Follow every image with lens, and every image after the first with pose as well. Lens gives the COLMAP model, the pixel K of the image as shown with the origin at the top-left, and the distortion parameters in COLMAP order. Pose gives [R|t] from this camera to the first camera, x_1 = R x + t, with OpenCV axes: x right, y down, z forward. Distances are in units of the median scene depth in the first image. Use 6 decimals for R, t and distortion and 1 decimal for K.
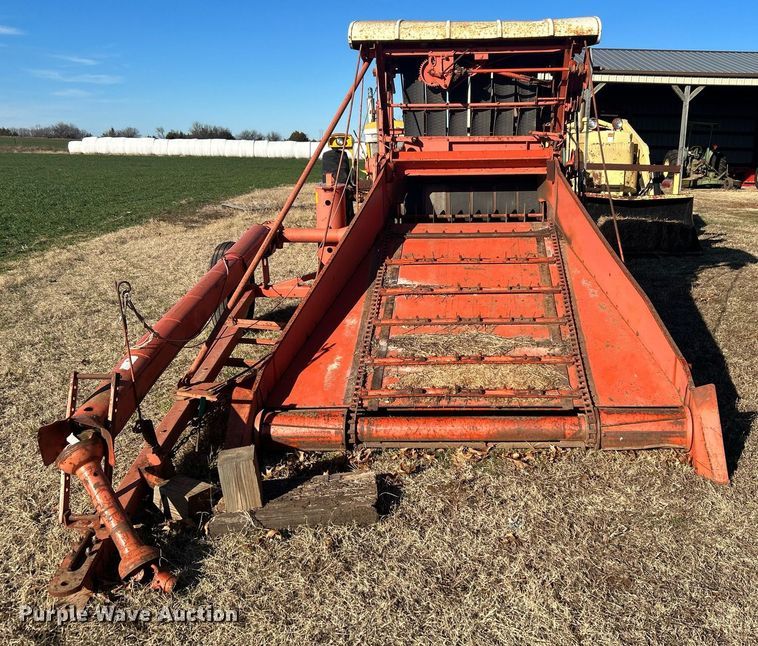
lens RADIAL K [[764.6, 0, 417.2], [0, 764.6, 322.8], [0, 0, 1]] dist [0.015248, -0.011089]
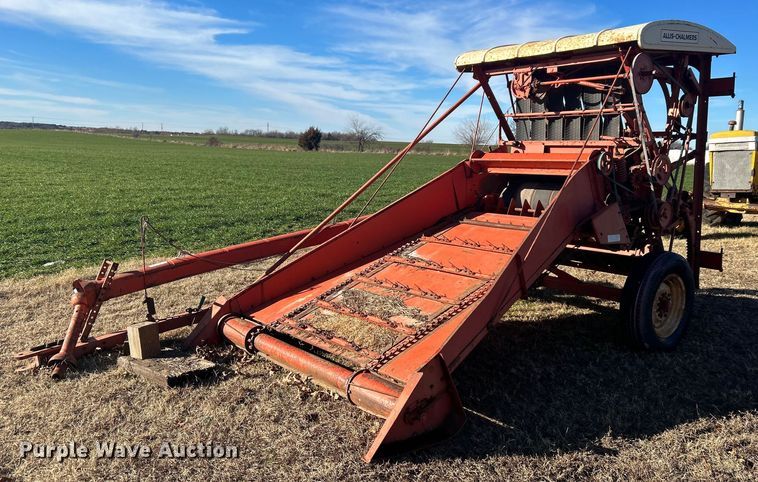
lens RADIAL K [[621.5, 0, 379.0], [0, 621.5, 241.0], [0, 0, 1]] dist [0.002804, -0.001762]
pose [[0.673947, 0.122950, -0.728477, 0.707192], [-0.186503, 0.982431, -0.006730, -0.060068], [0.714851, 0.140398, 0.685037, 0.280065]]
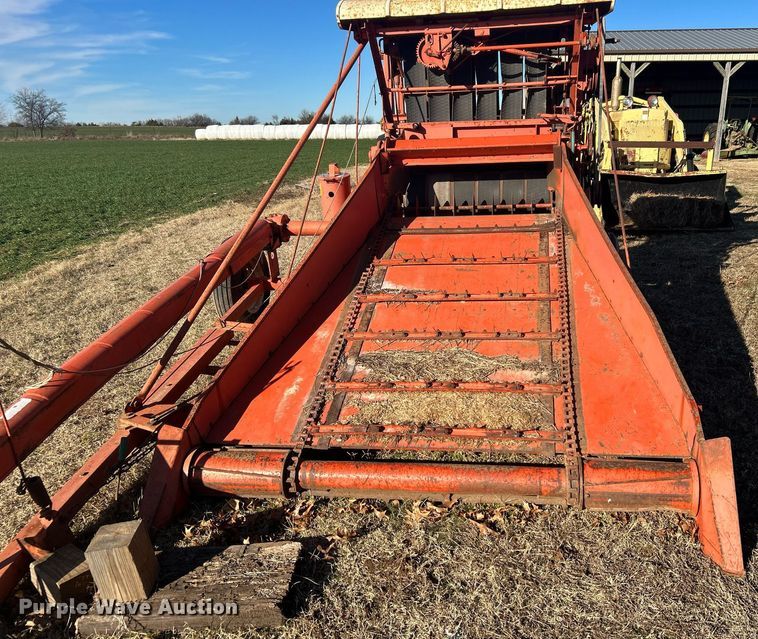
lens RADIAL K [[644.7, 0, 427.8], [0, 644.7, 323.0], [0, 0, 1]] dist [0.005620, 0.001614]
pose [[0.995841, 0.000539, -0.091103, 0.105061], [0.005834, 0.997553, 0.069667, -0.065712], [0.090918, -0.069909, 0.993402, 0.241936]]
